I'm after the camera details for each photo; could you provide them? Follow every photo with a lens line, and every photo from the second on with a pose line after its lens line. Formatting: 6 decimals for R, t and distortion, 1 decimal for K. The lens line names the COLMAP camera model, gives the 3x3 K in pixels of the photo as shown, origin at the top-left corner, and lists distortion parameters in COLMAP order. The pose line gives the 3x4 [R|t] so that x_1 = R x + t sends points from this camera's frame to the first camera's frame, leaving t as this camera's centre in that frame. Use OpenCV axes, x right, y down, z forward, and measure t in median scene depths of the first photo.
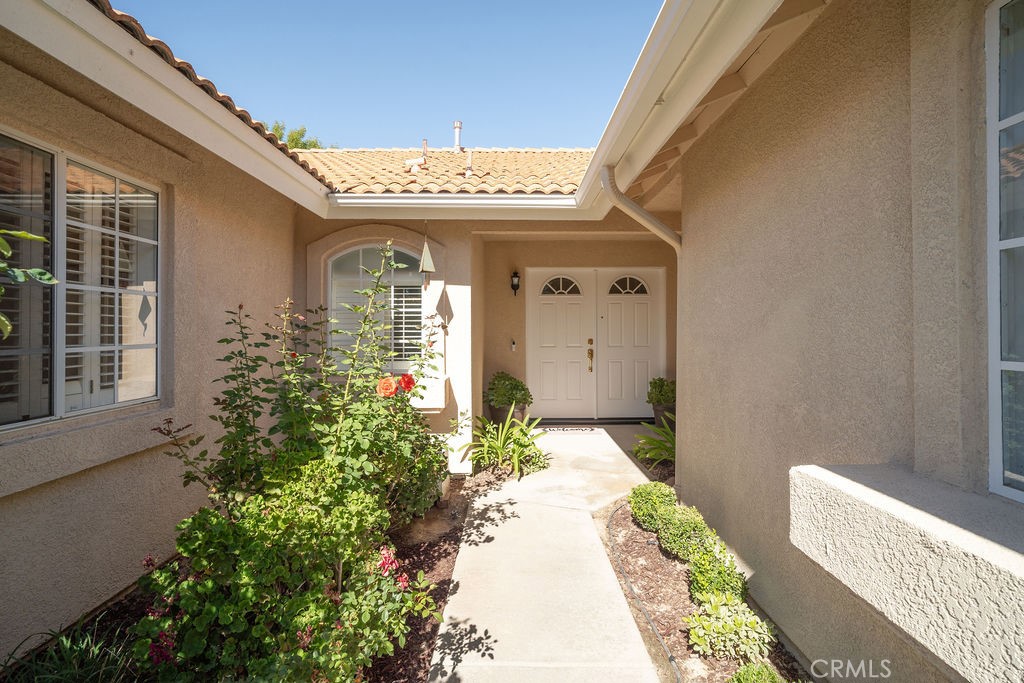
lens RADIAL K [[488.0, 0, 507.5], [0, 488.0, 337.2], [0, 0, 1]] dist [-0.000924, 0.000529]
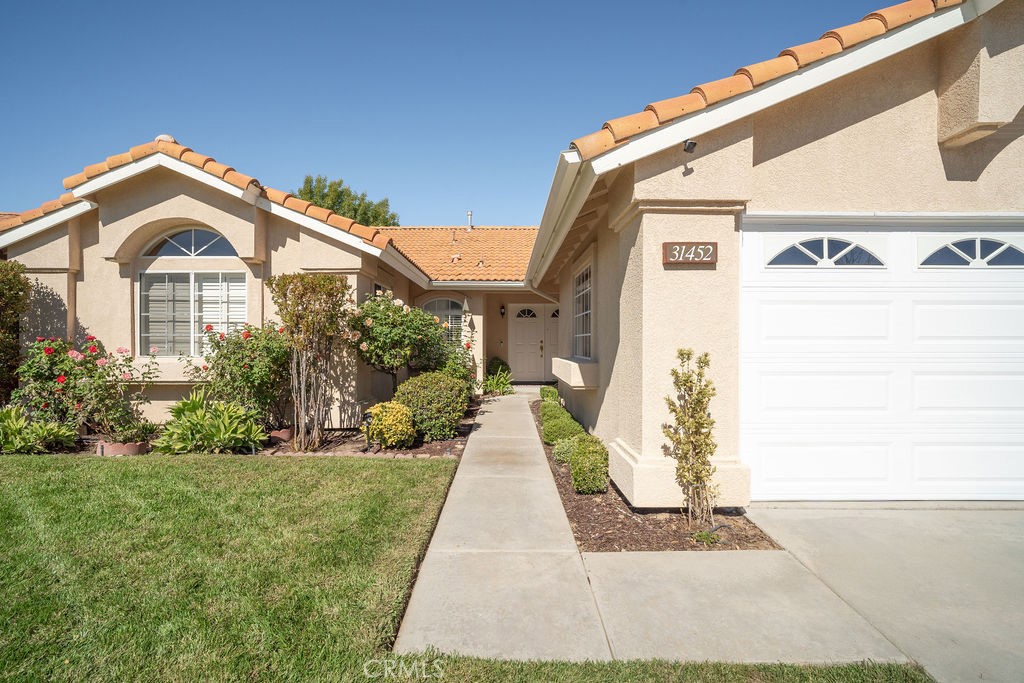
lens RADIAL K [[488.0, 0, 507.5], [0, 488.0, 337.2], [0, 0, 1]] dist [-0.000924, 0.000529]
pose [[0.999942, 0.004101, 0.009979, 0.022044], [-0.003837, 0.999646, -0.026344, 0.060217], [-0.010084, 0.026304, 0.999603, -1.341534]]
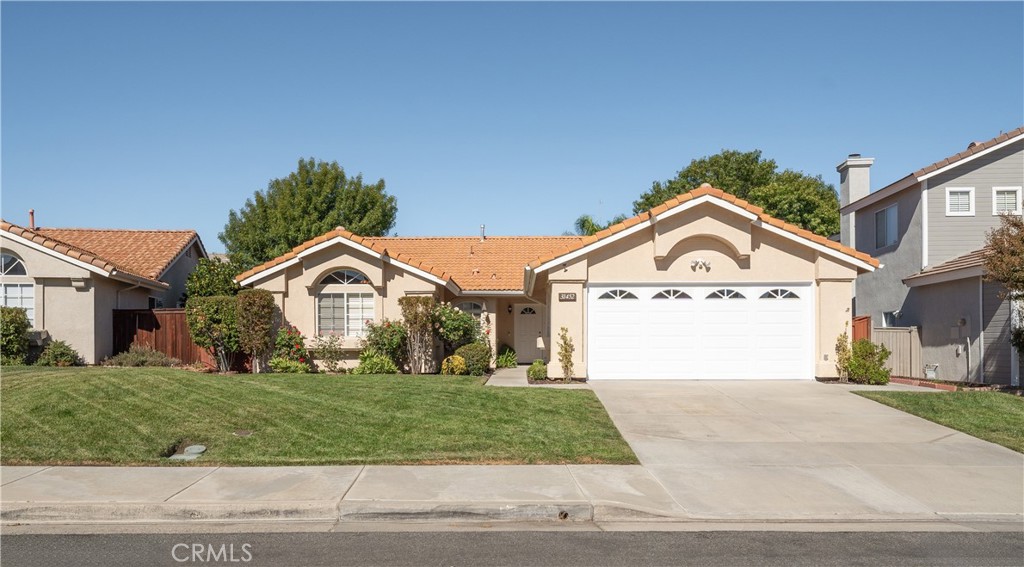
lens RADIAL K [[890.6, 0, 512.0], [0, 890.6, 283.5], [0, 0, 1]] dist [0.000232, -0.000042]
pose [[0.999978, 0.001576, -0.006492, 0.080286], [-0.002167, 0.995759, -0.091975, 0.255308], [0.006320, 0.091987, 0.995740, -5.143804]]
